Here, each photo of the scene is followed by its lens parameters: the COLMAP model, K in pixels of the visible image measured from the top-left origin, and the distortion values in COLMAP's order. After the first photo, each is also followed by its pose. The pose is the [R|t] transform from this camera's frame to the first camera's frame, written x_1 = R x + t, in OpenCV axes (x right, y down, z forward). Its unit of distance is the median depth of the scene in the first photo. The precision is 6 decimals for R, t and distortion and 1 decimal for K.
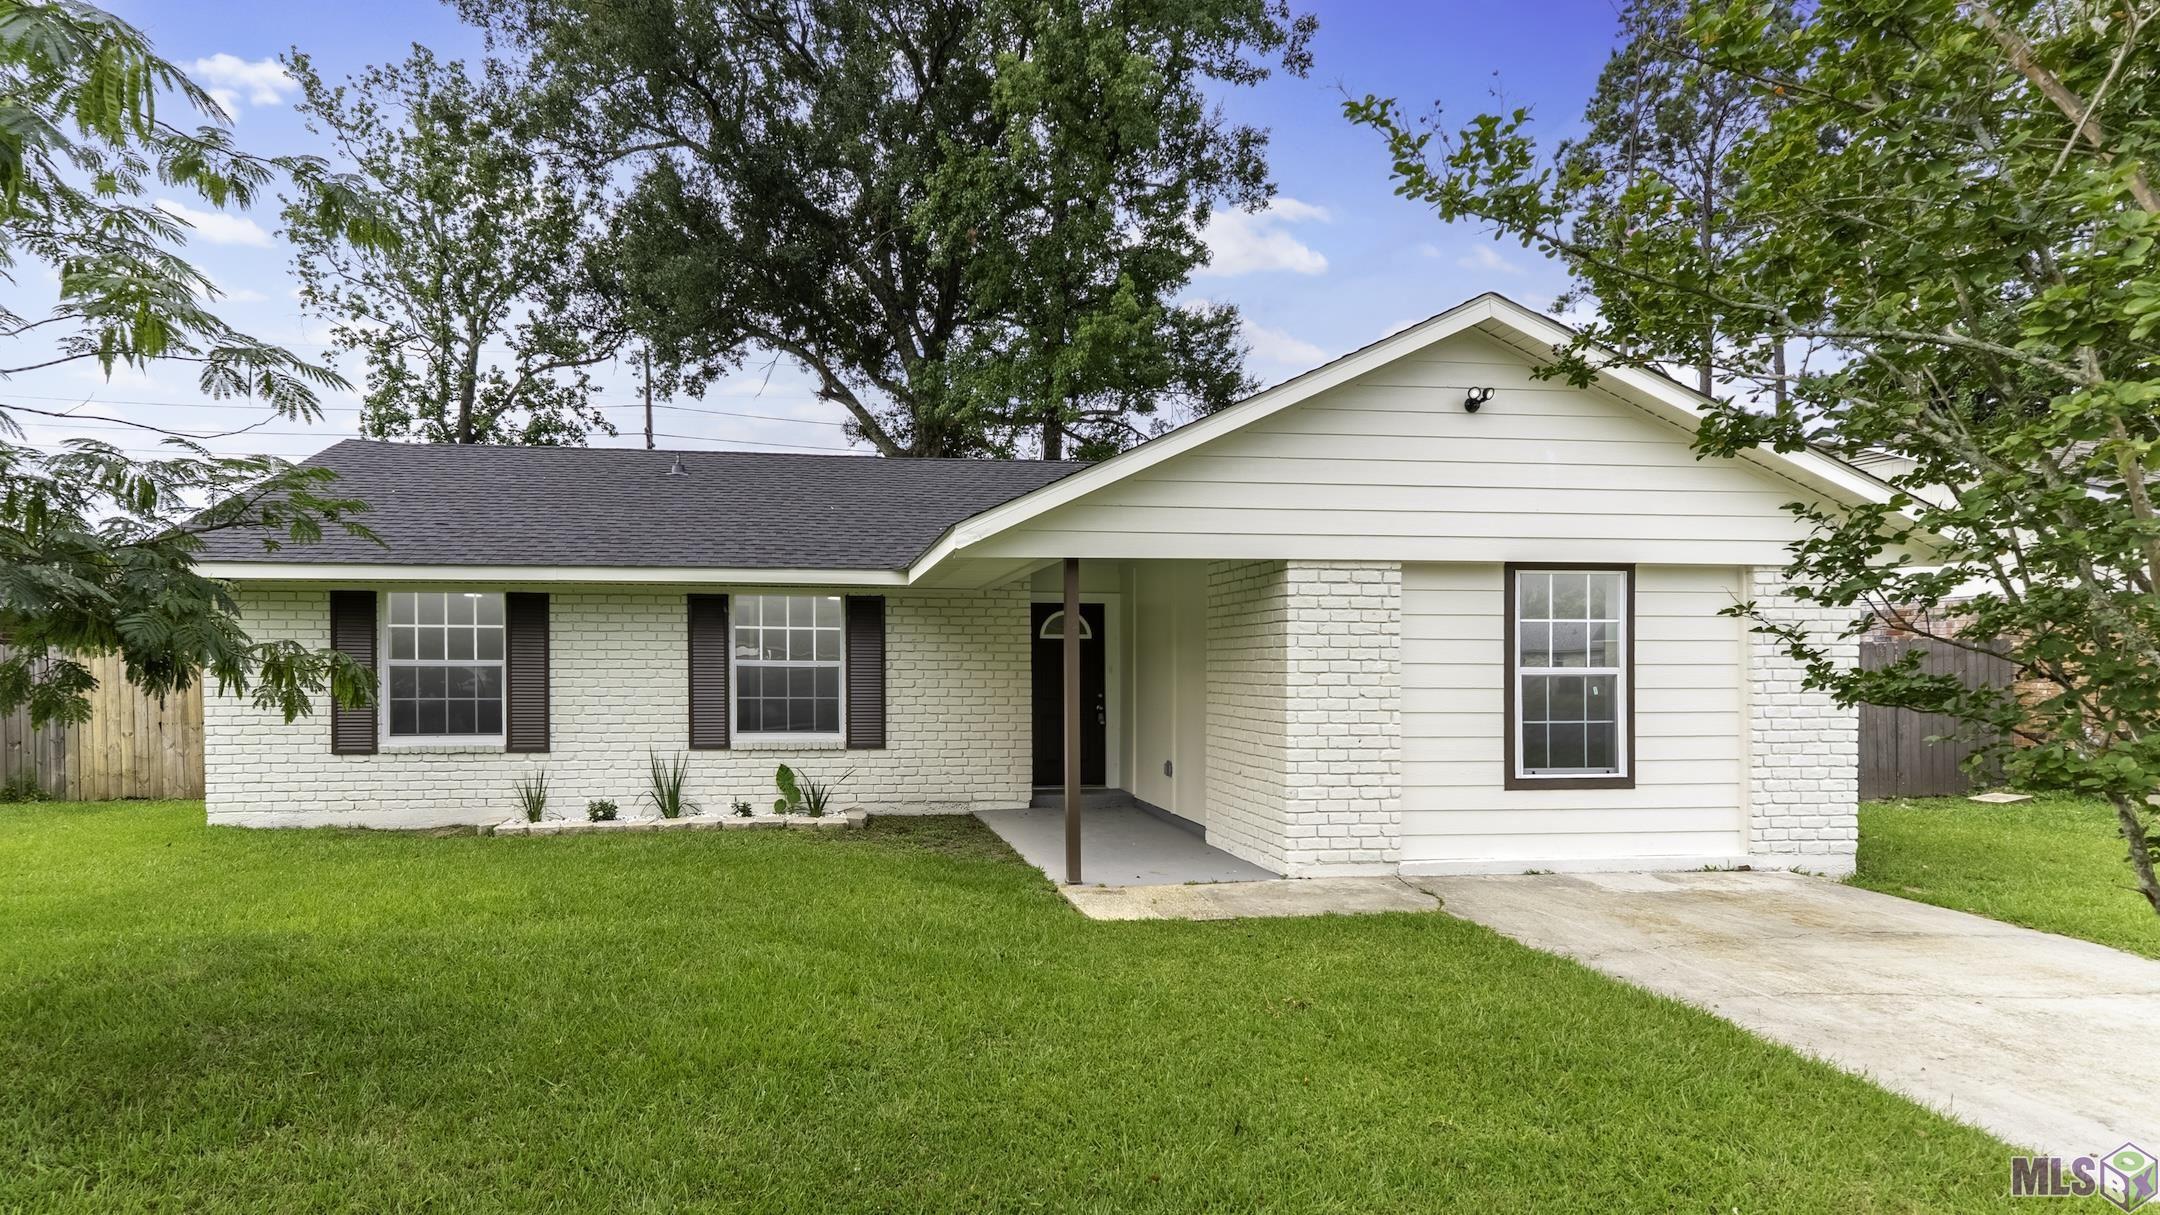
lens RADIAL K [[1065.9, 0, 1088.1], [0, 1065.9, 669.1], [0, 0, 1]] dist [-0.002934, 0.004455]
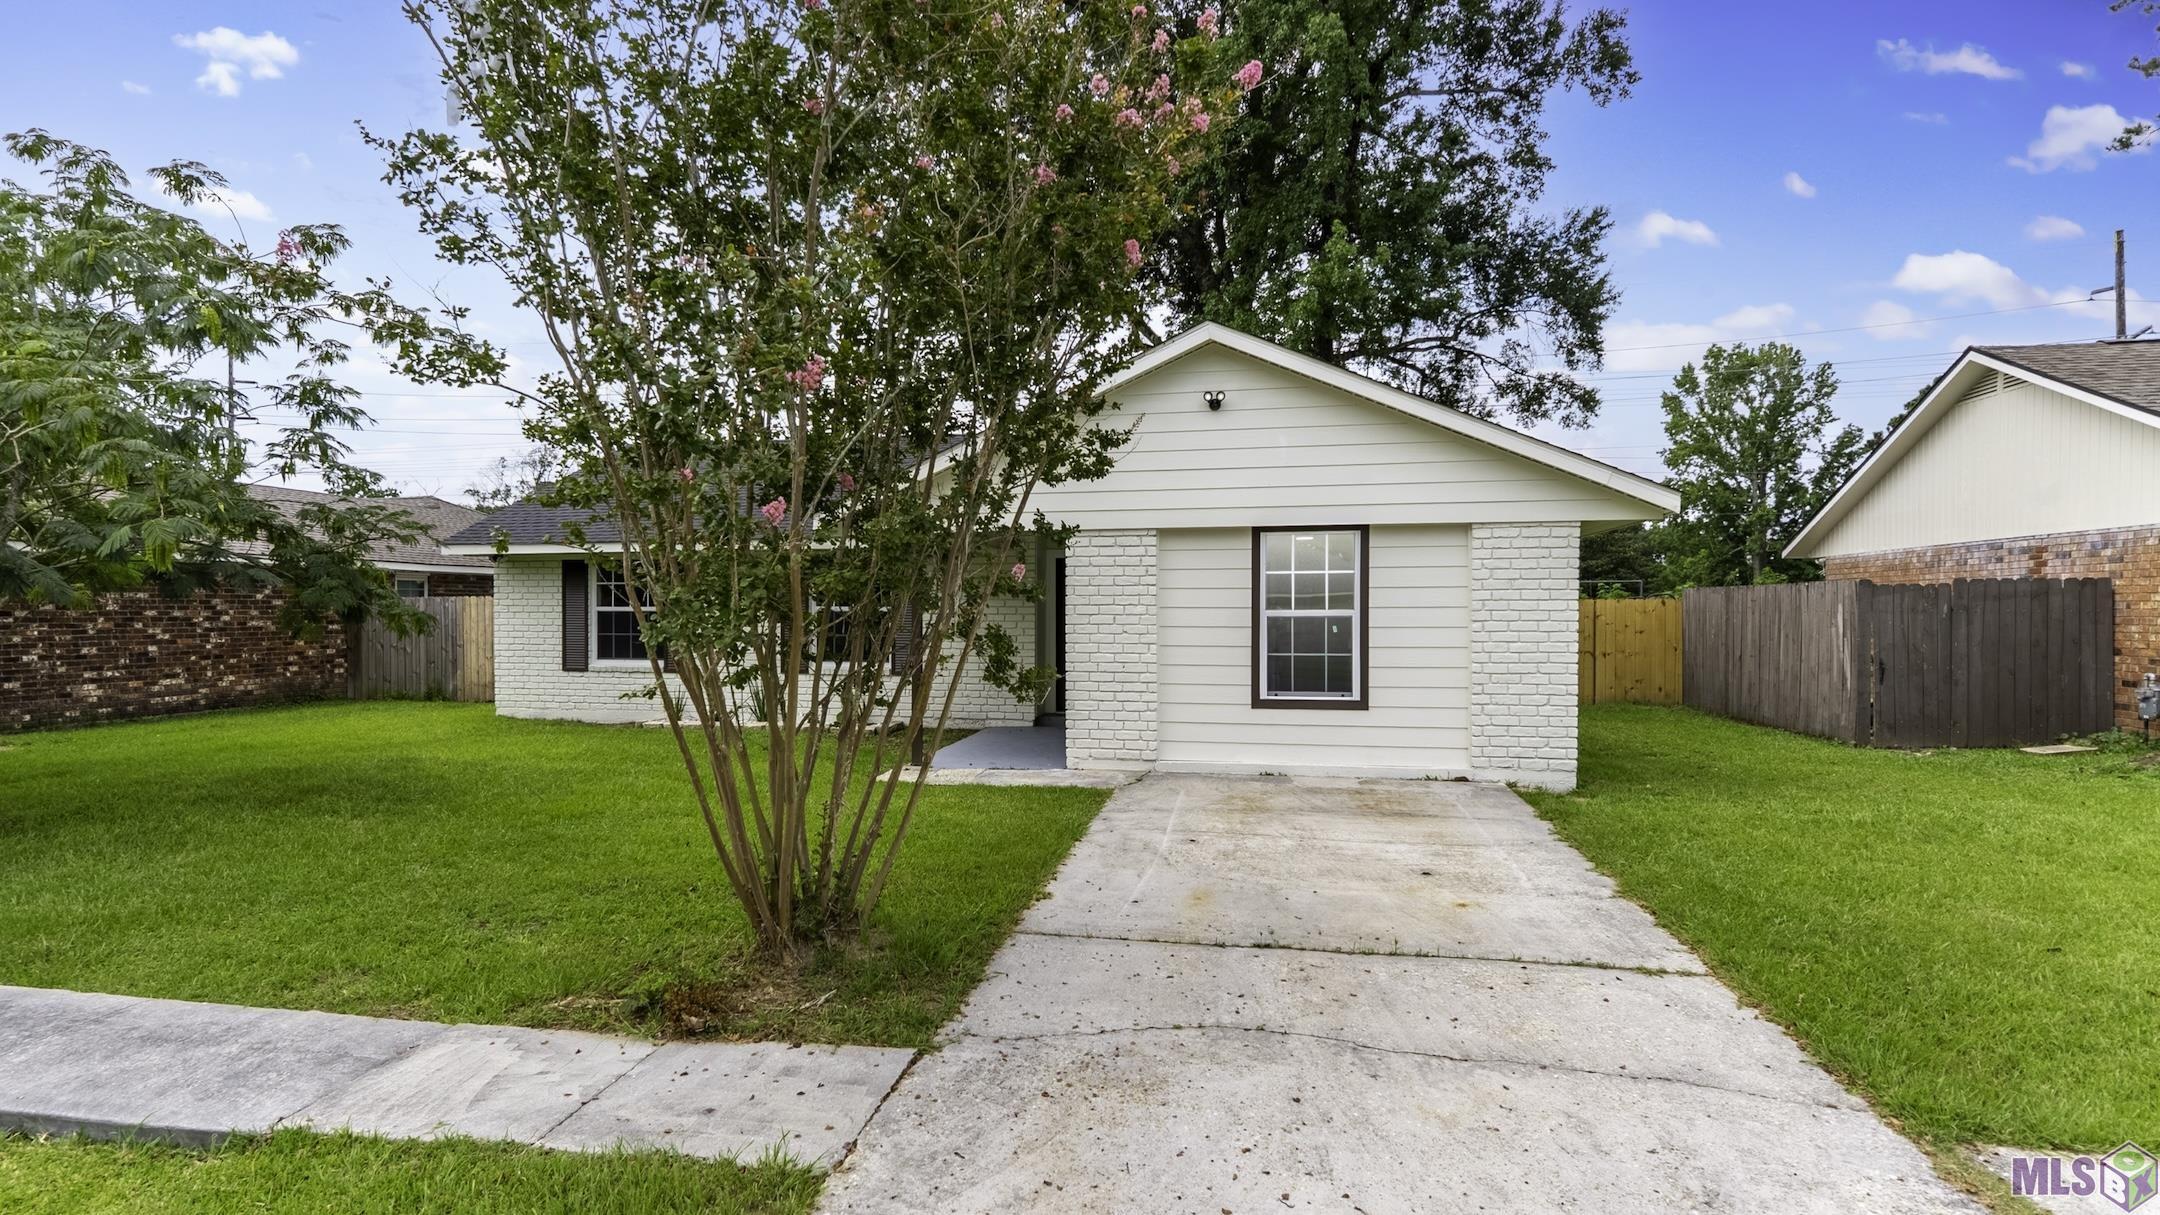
lens RADIAL K [[1065.9, 0, 1078.5], [0, 1065.9, 609.7], [0, 0, 1]] dist [-0.002934, 0.004455]
pose [[0.951504, -0.003770, -0.307613, 0.574953], [0.003791, 0.999993, -0.000528, -0.002357], [0.307613, -0.000664, 0.951511, -0.254561]]
